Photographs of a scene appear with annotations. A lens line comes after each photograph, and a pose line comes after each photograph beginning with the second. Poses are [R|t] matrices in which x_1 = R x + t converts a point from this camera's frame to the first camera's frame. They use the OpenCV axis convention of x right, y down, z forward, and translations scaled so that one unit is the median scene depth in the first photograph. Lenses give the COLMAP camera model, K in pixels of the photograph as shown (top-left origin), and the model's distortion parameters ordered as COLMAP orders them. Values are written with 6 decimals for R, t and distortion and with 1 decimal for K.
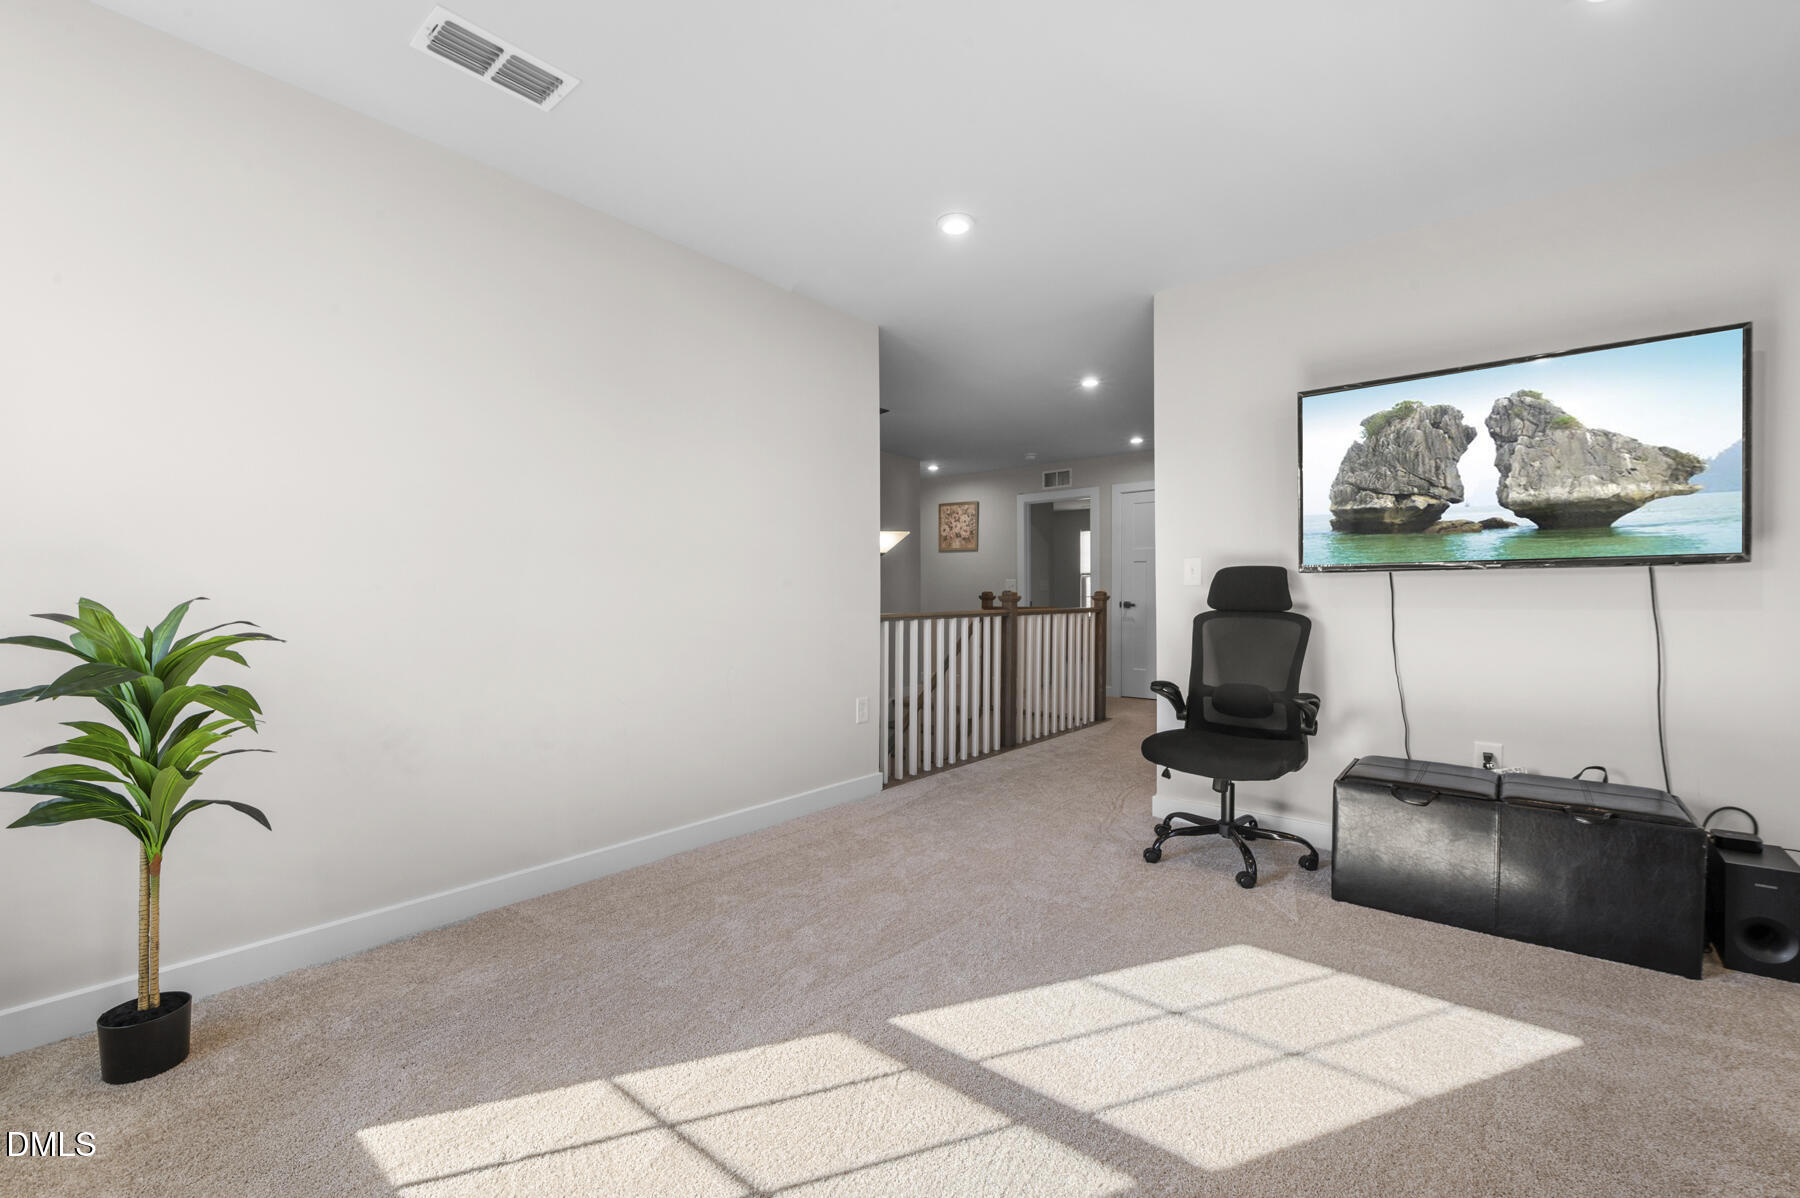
lens RADIAL K [[759.6, 0, 906.4], [0, 759.6, 595.9], [0, 0, 1]] dist [-0.005180, -0.000267]
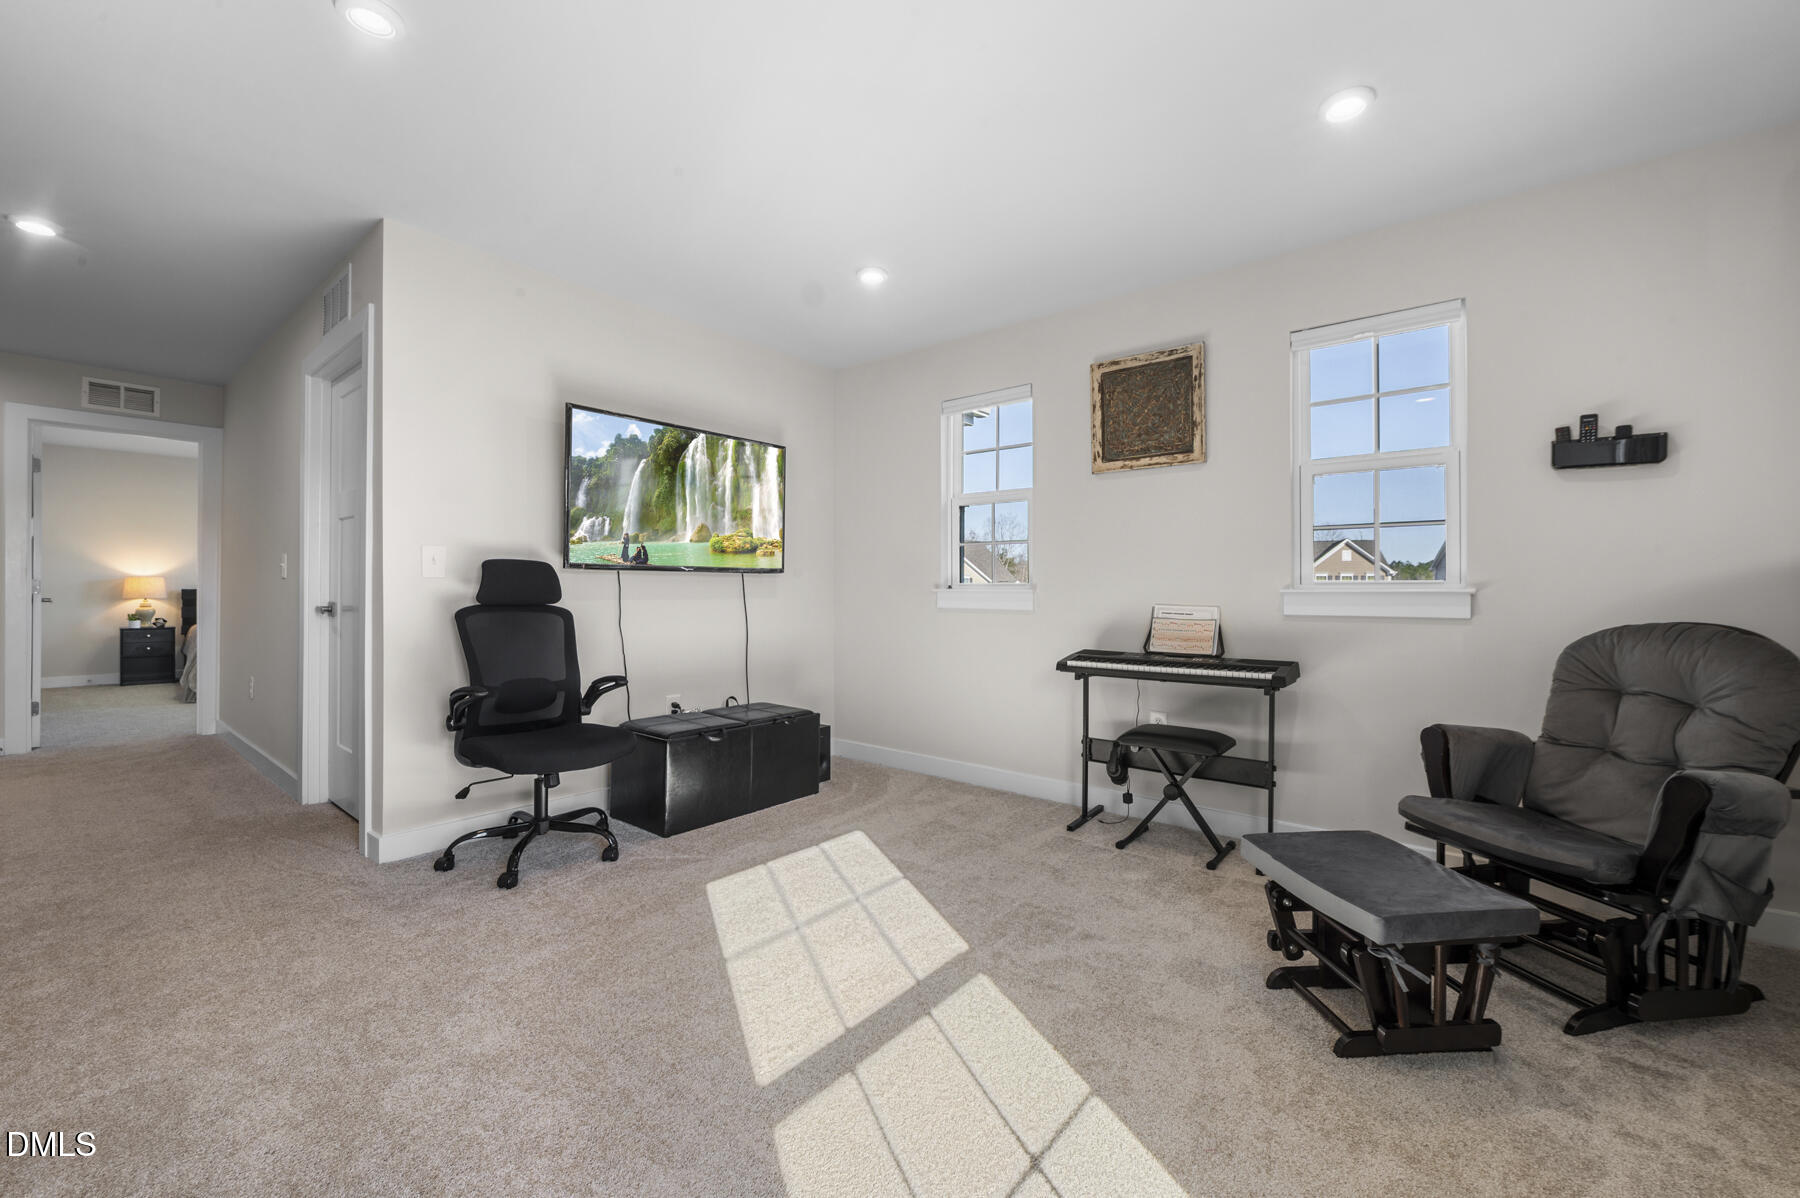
lens RADIAL K [[725.5, 0, 898.7], [0, 725.5, 584.9], [0, 0, 1]] dist [-0.002961, -0.000550]
pose [[0.005993, 0.010348, 0.999928, -0.643612], [-0.002418, 0.999944, -0.010334, 0.002721], [-0.999979, -0.002355, 0.006018, 0.644610]]
